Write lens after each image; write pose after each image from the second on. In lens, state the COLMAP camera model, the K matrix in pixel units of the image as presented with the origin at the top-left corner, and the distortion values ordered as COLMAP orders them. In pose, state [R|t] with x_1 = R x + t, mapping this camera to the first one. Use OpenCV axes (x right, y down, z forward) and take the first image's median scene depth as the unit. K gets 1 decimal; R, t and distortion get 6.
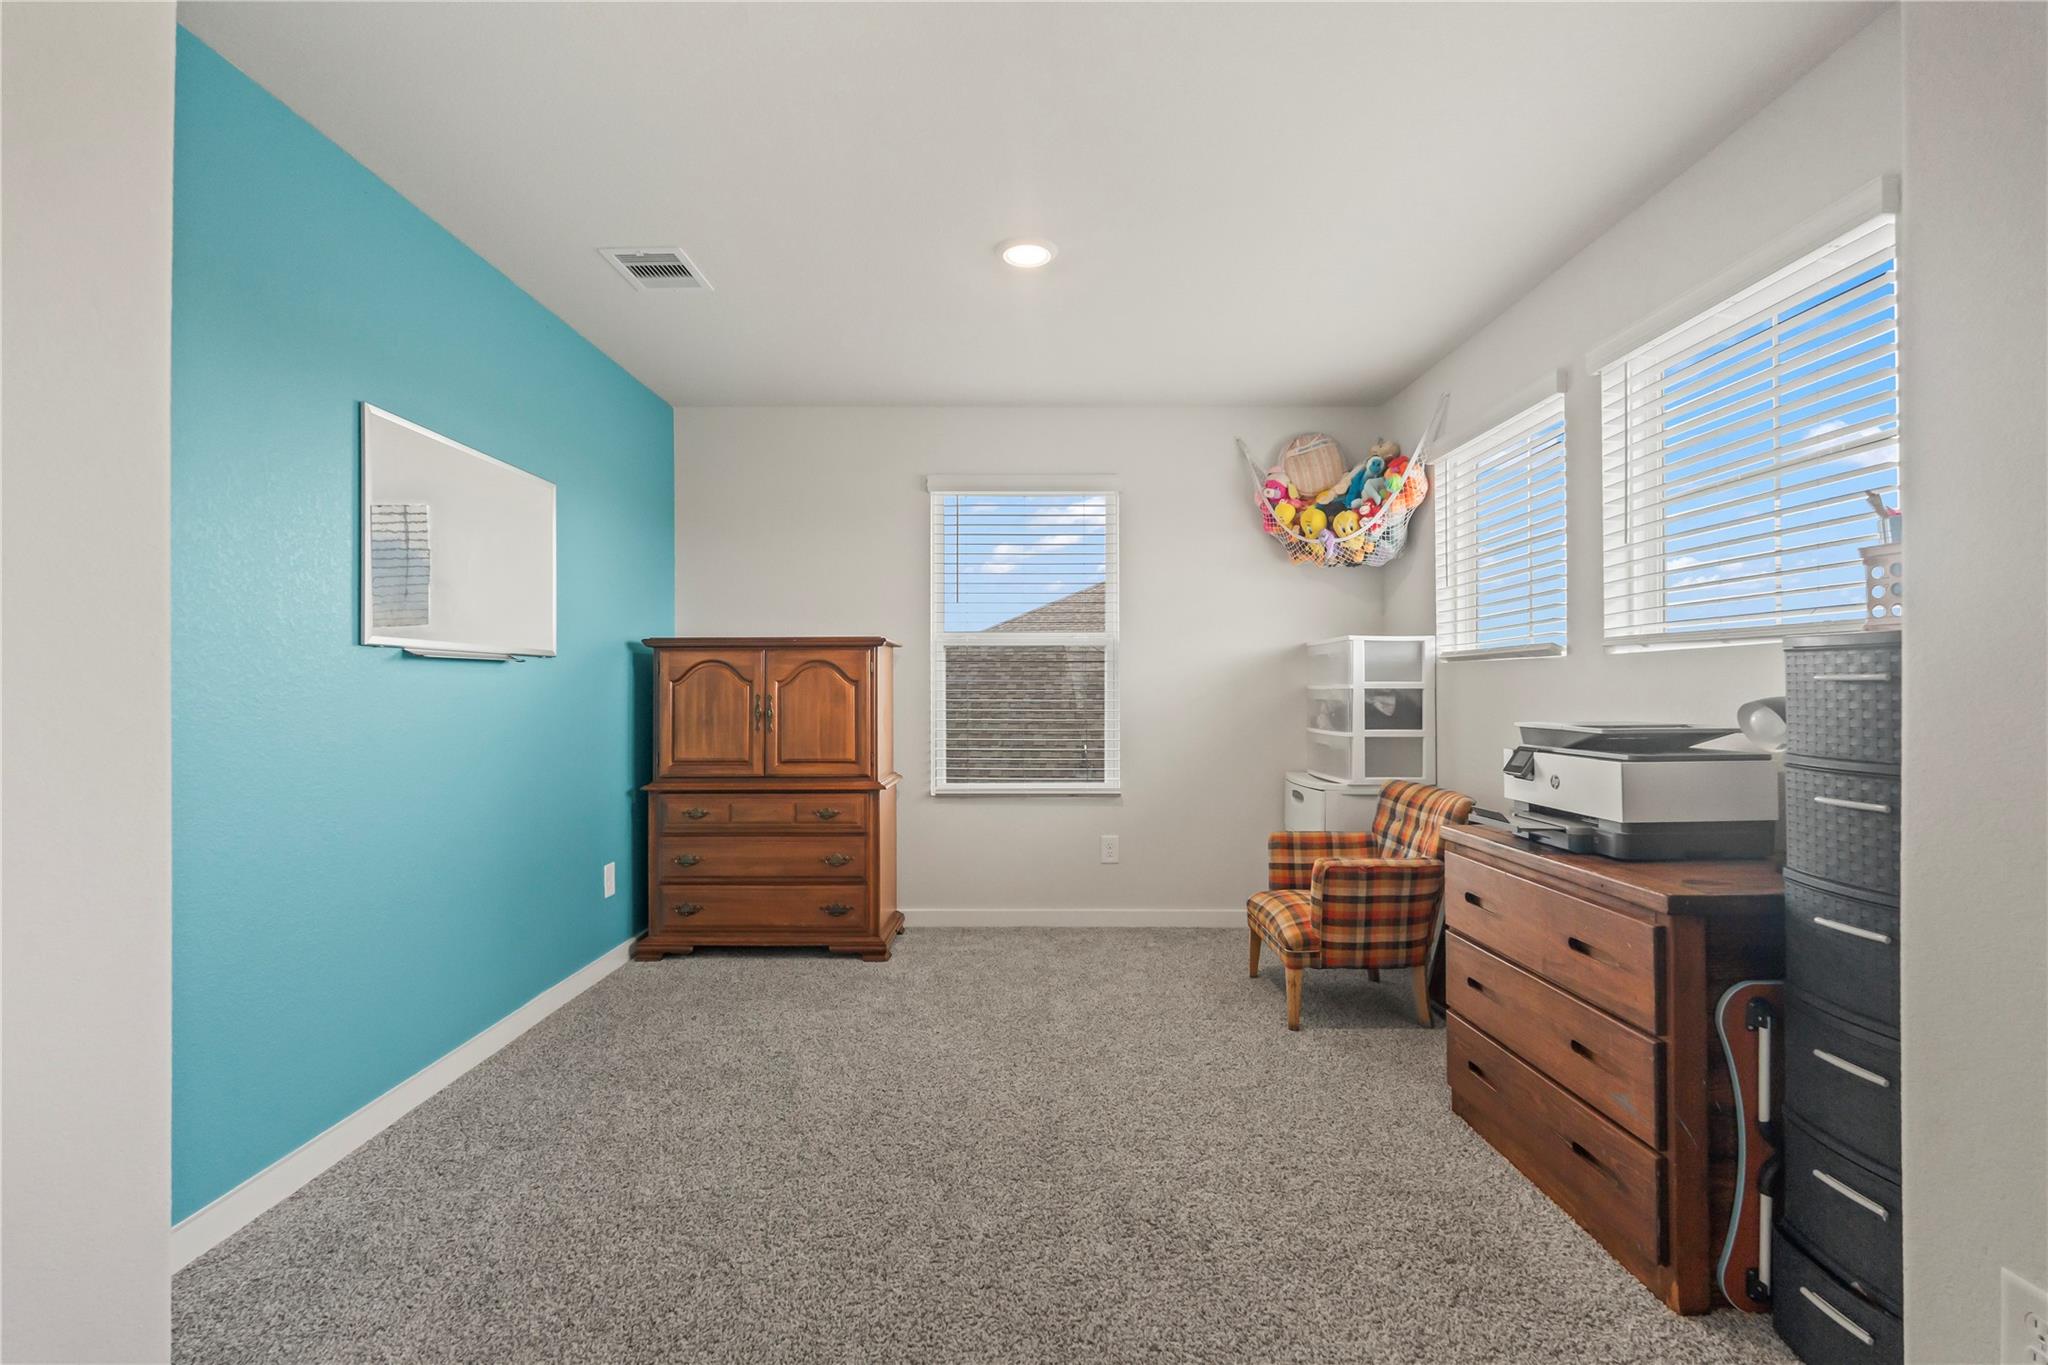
lens RADIAL K [[904.4, 0, 1023.1], [0, 904.4, 683.6], [0, 0, 1]] dist [-0.000814, -0.002179]
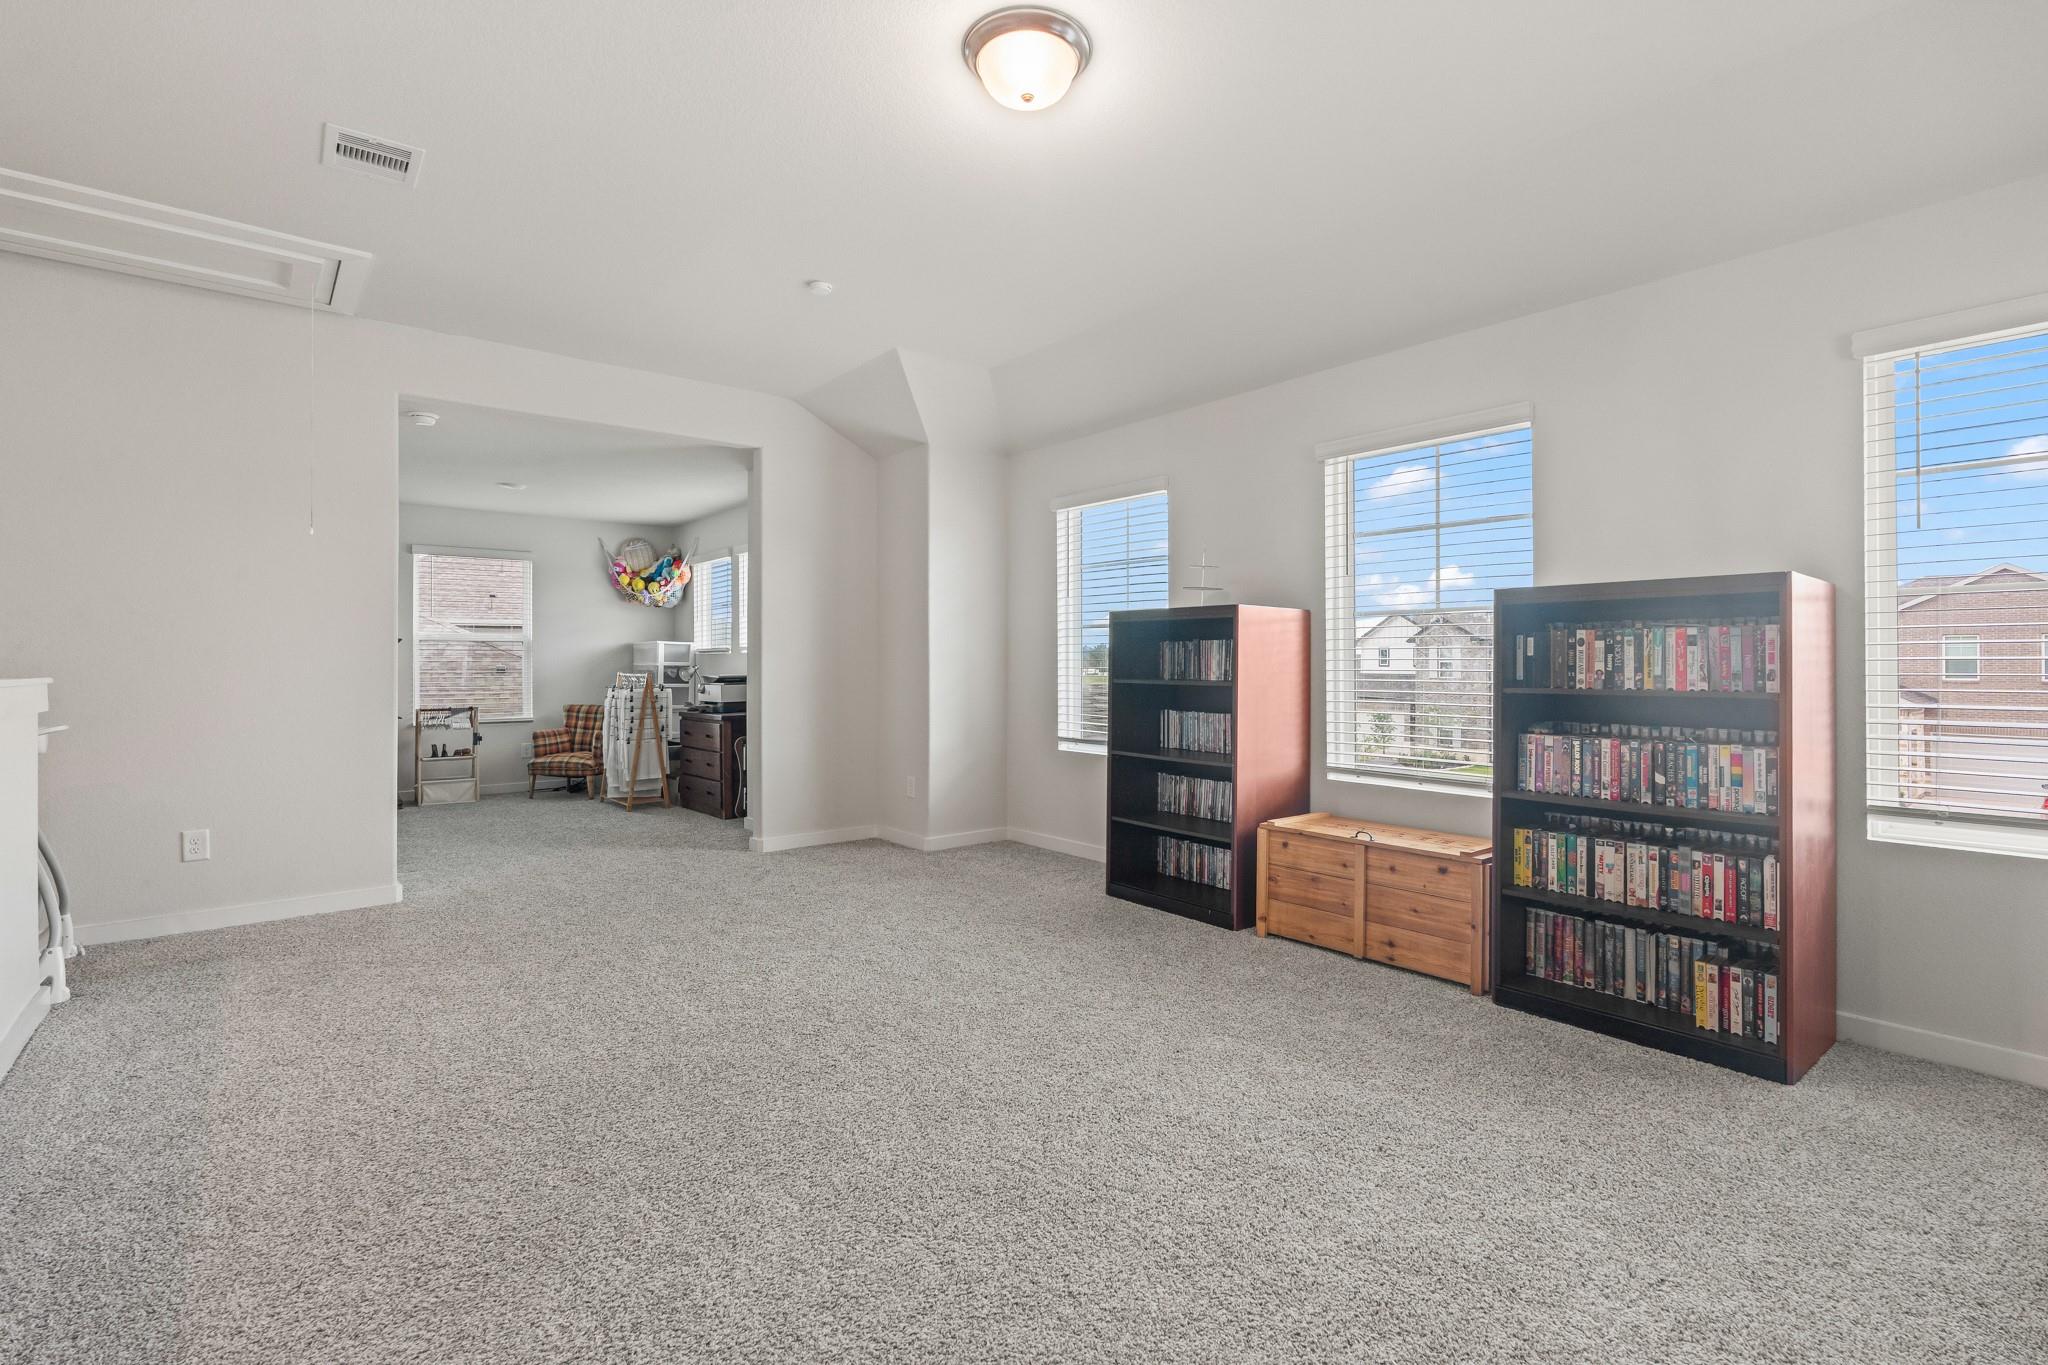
lens RADIAL K [[904.4, 0, 1023.6], [0, 904.4, 673.6], [0, 0, 1]] dist [-0.000814, -0.002179]
pose [[0.772937, -0.001646, 0.634480, -0.321817], [-0.003493, 0.999970, 0.006849, 0.007278], [-0.634473, -0.007510, 0.772909, -1.199142]]
